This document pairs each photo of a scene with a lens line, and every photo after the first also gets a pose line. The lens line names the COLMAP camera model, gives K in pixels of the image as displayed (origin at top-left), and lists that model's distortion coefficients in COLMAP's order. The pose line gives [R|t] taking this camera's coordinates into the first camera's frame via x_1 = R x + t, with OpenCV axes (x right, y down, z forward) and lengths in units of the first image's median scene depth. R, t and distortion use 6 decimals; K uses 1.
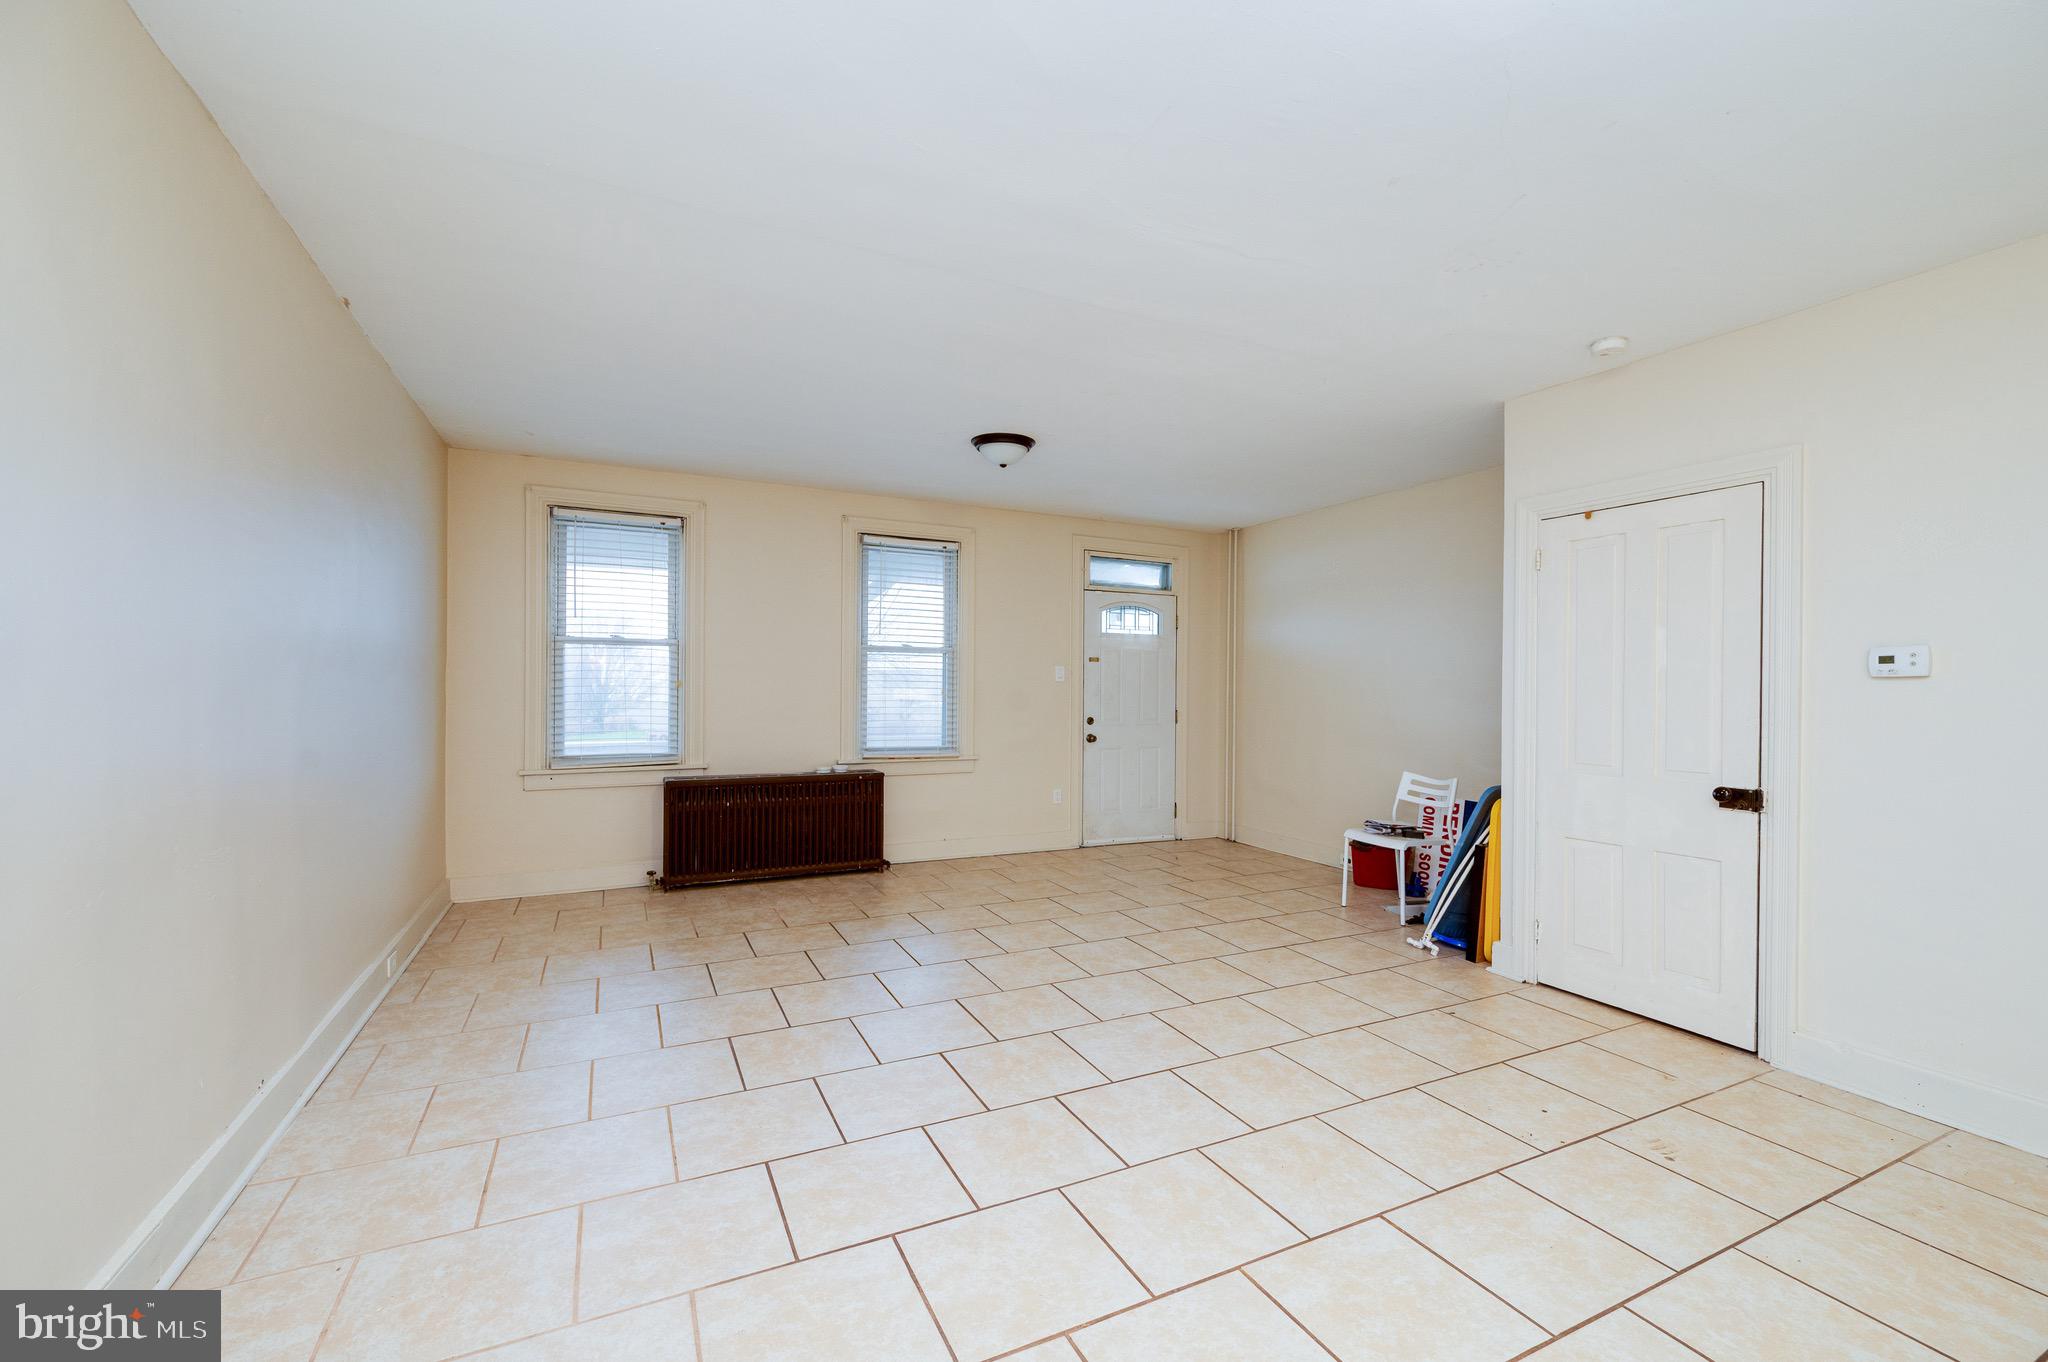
lens RADIAL K [[821.1, 0, 1038.6], [0, 821.1, 682.1], [0, 0, 1]] dist [-0.001845, -0.000379]
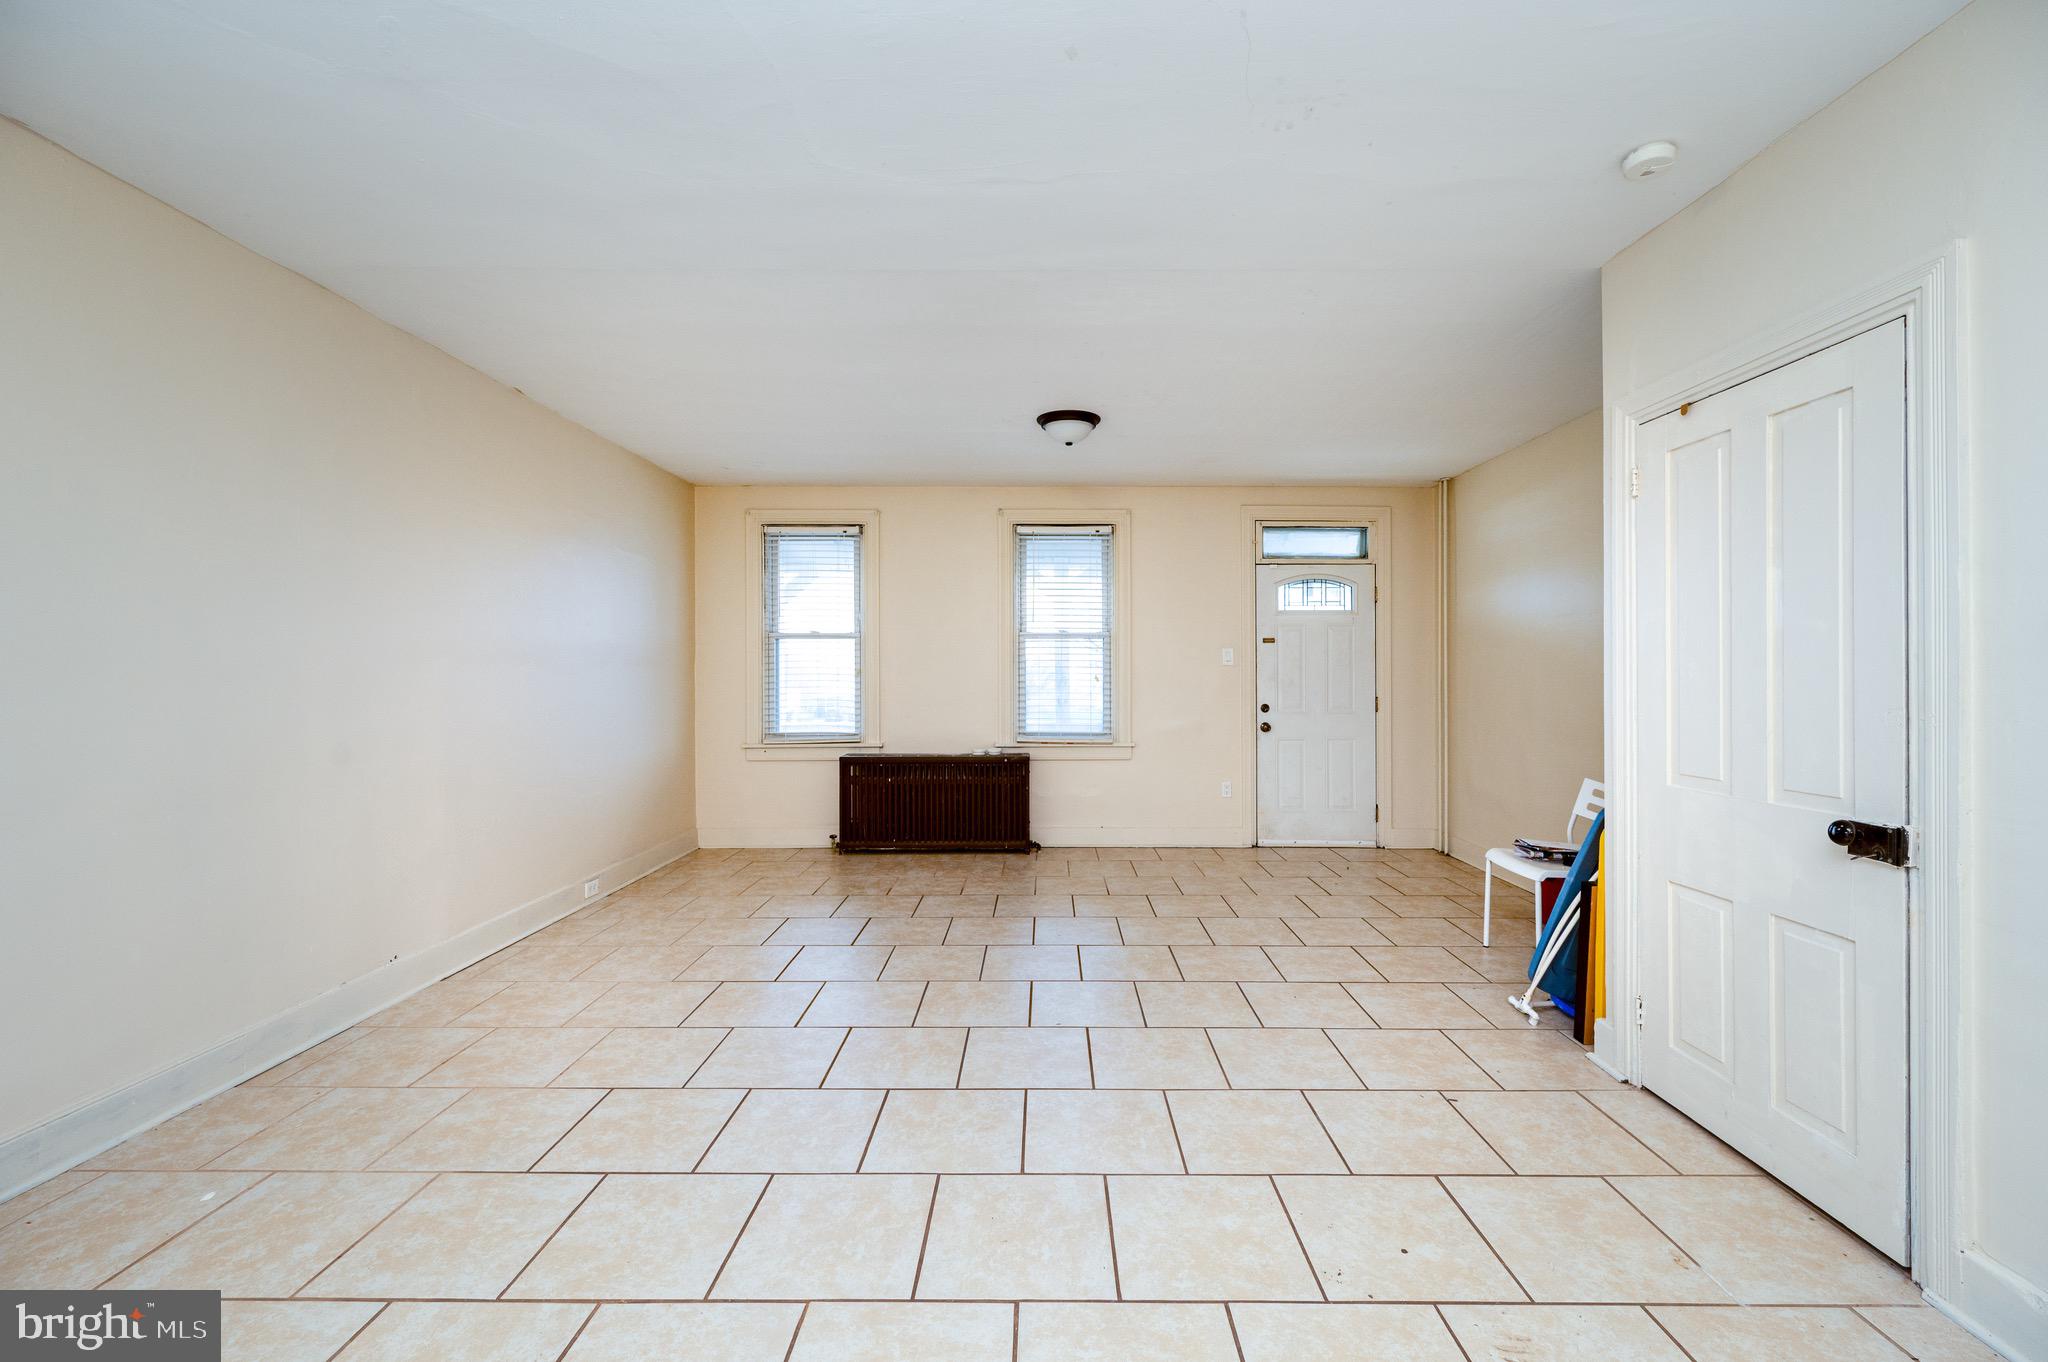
lens RADIAL K [[821.1, 0, 1056.8], [0, 821.1, 665.3], [0, 0, 1]] dist [-0.001845, -0.000379]
pose [[0.899850, -0.013781, -0.435982, 0.338743], [0.011832, 0.999904, -0.007186, 0.005070], [0.436039, 0.001308, 0.899927, 0.110930]]
